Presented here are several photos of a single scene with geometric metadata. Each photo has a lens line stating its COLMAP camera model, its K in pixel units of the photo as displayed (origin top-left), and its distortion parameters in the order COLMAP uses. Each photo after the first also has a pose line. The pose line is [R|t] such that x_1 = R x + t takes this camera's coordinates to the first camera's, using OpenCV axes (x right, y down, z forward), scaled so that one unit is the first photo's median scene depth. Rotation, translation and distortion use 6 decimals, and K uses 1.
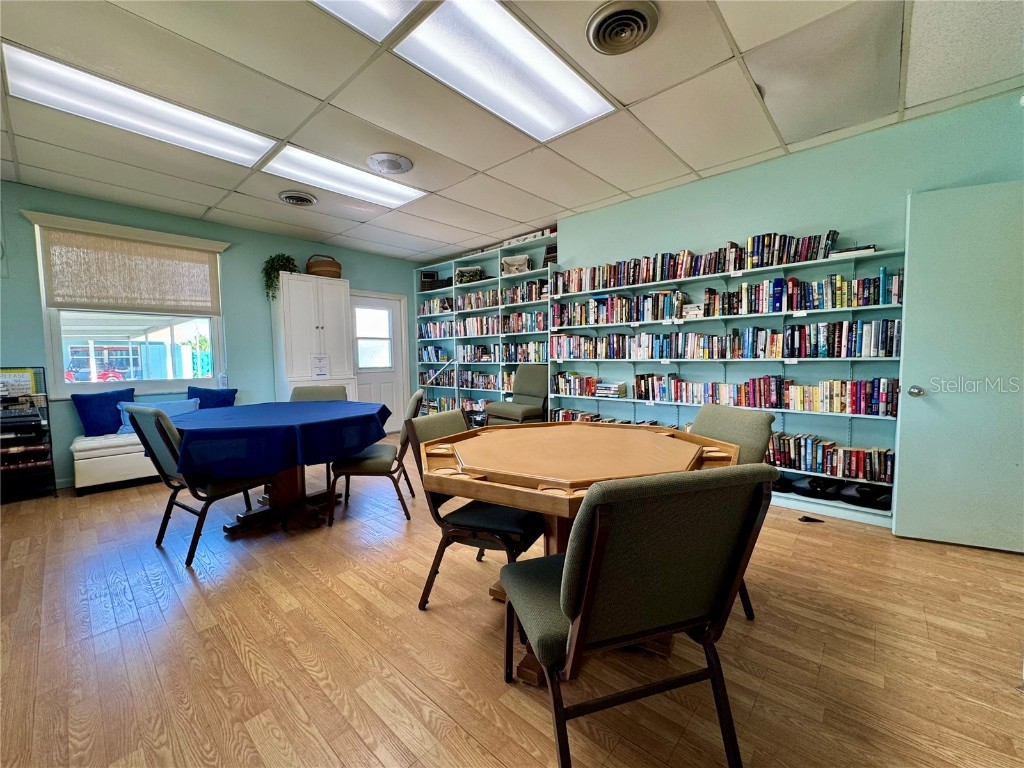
lens RADIAL K [[411.7, 0, 512.0], [0, 411.7, 384.0], [0, 0, 1]] dist [-0.001745, -0.000041]
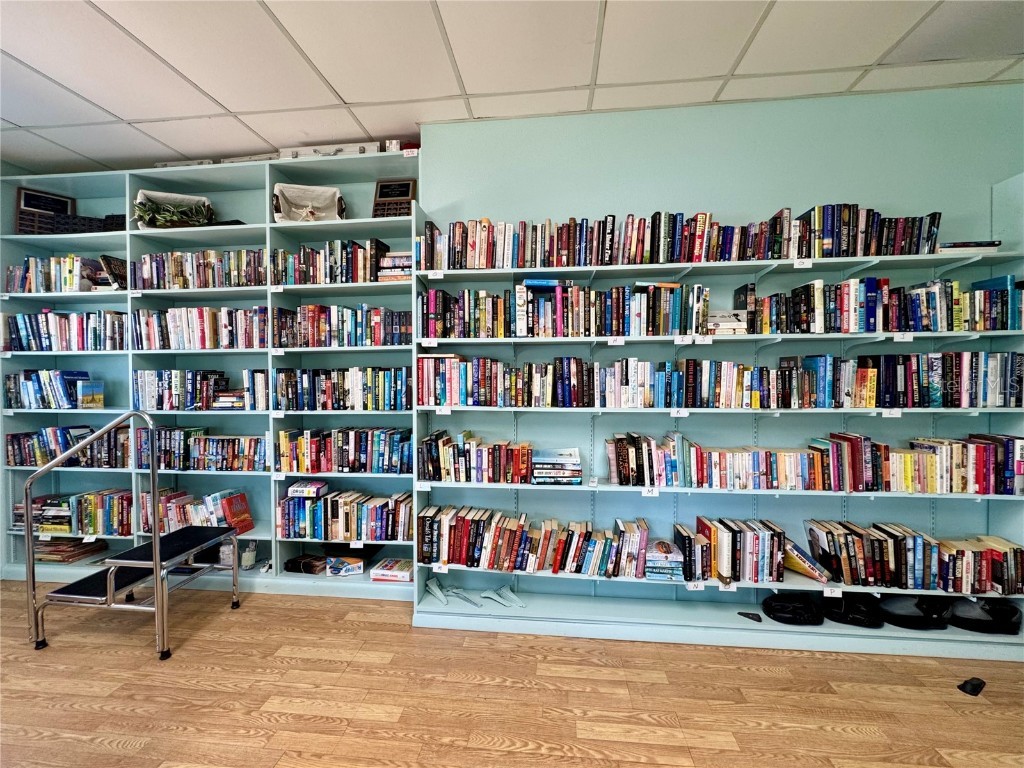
lens RADIAL K [[411.7, 0, 512.0], [0, 411.7, 384.0], [0, 0, 1]] dist [-0.001745, -0.000041]
pose [[0.805793, -0.002973, 0.592189, -0.103530], [0.035400, 0.998441, -0.043157, -0.066840], [-0.591138, 0.055739, 0.804642, 0.605812]]
